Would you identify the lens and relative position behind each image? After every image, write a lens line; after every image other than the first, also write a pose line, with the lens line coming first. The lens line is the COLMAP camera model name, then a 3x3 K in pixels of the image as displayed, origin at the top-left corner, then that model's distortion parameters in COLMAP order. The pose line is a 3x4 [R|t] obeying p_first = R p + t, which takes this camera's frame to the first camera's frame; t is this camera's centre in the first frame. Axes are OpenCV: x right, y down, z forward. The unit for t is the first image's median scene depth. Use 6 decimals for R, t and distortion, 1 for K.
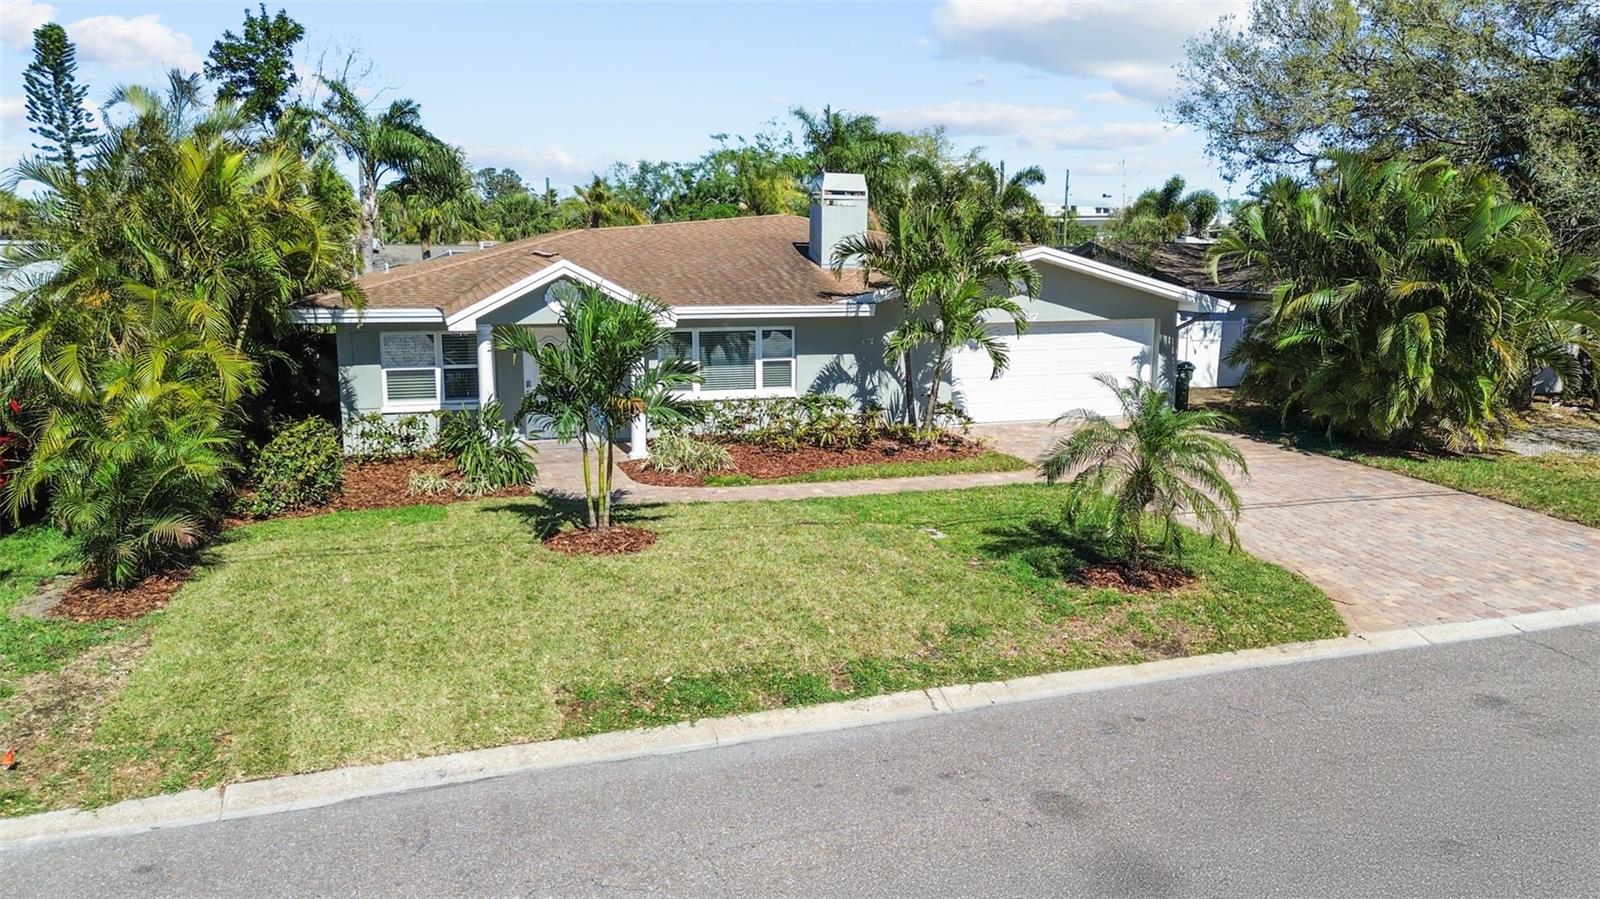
lens RADIAL K [[1156.9, 0, 799.3], [0, 1156.9, 469.3], [0, 0, 1]] dist [0.003485, 0.001609]
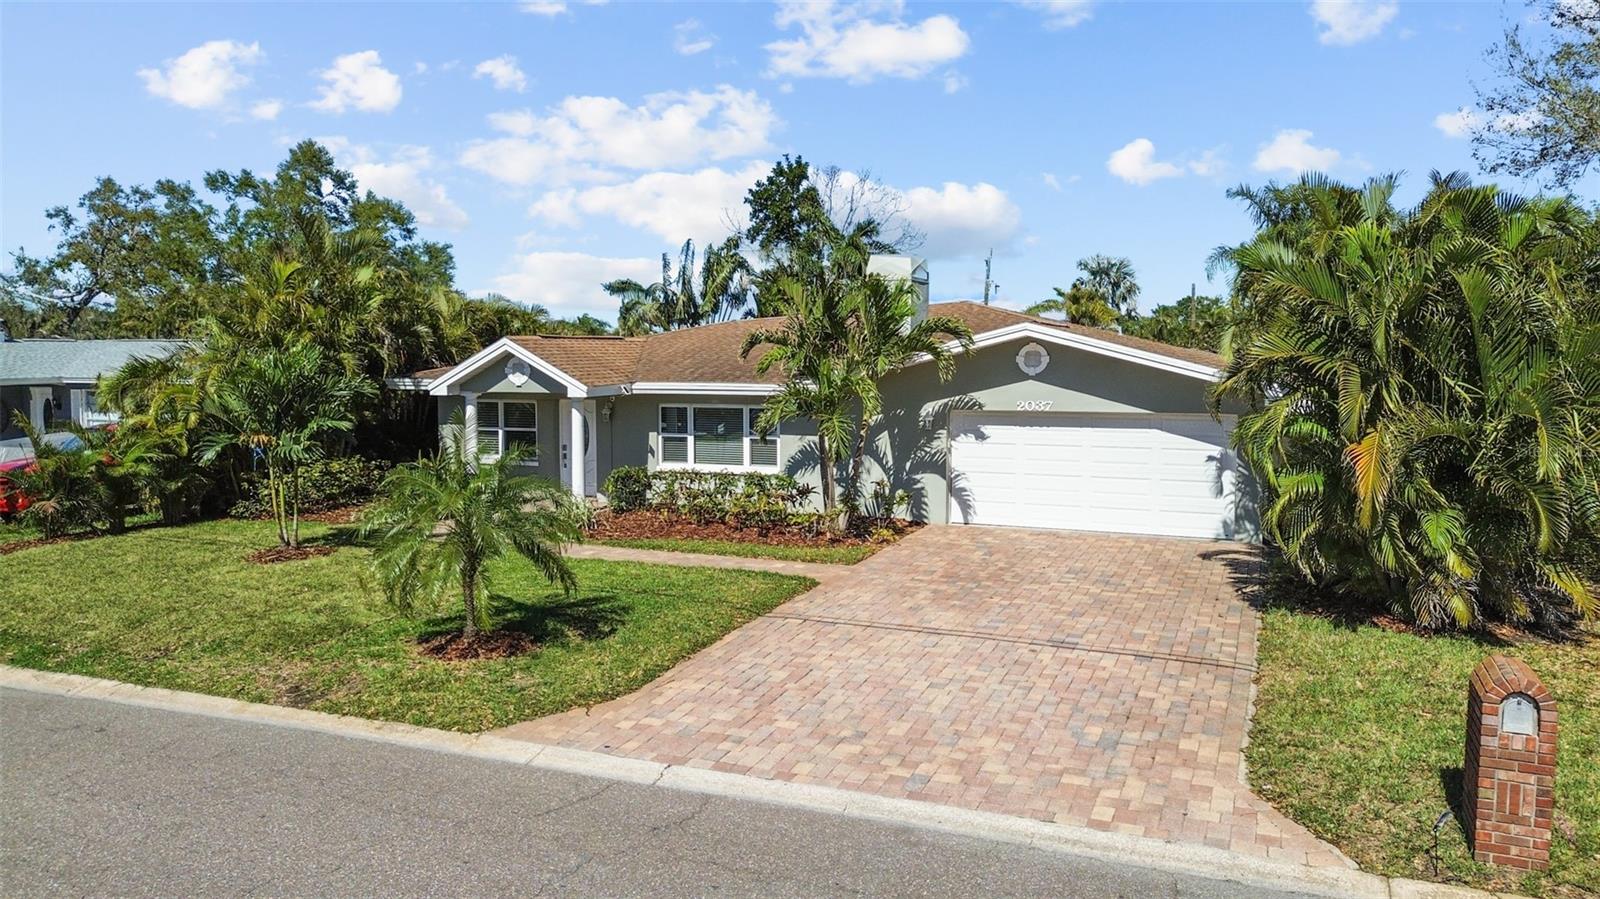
lens RADIAL K [[1146.3, 0, 800.0], [0, 1146.3, 449.5], [0, 0, 1]] dist [0.068119, -0.069137]
pose [[0.741094, 0.046204, -0.669810, 0.650029], [-0.123140, 0.990060, -0.067951, -0.019725], [0.660013, 0.132838, 0.739417, 0.268954]]
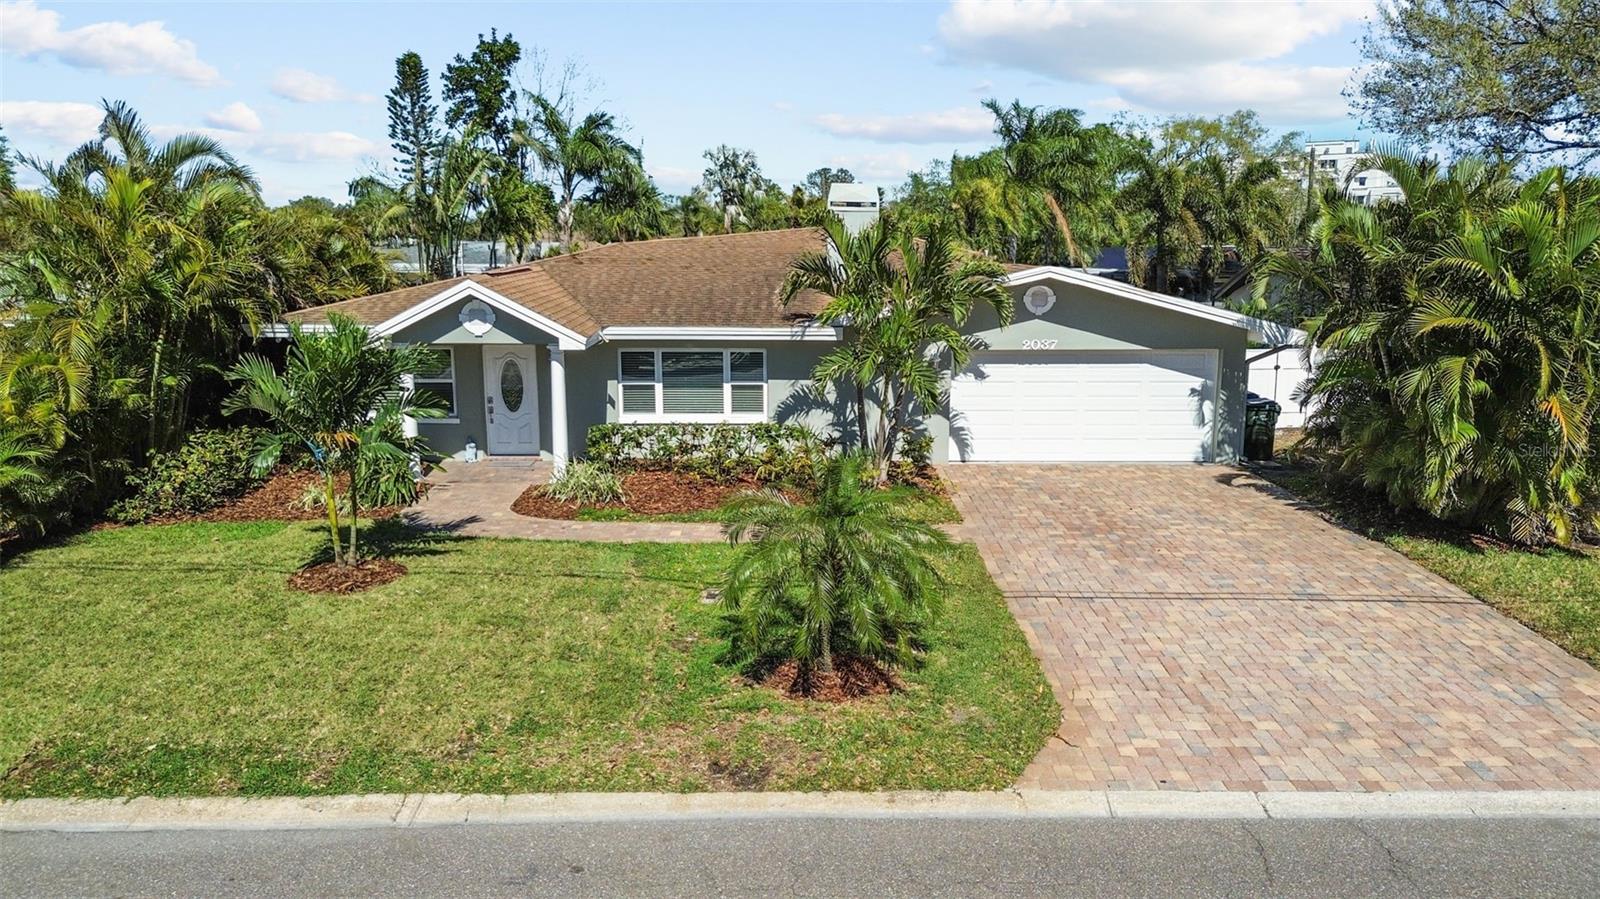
lens RADIAL K [[1146.3, 0, 800.0], [0, 1146.3, 449.5], [0, 0, 1]] dist [0.068119, -0.069137]
pose [[0.947566, 0.053924, -0.314977, 0.307288], [-0.057043, 0.998371, -0.000685, -0.040869], [0.314427, 0.018616, 0.949099, 0.118744]]
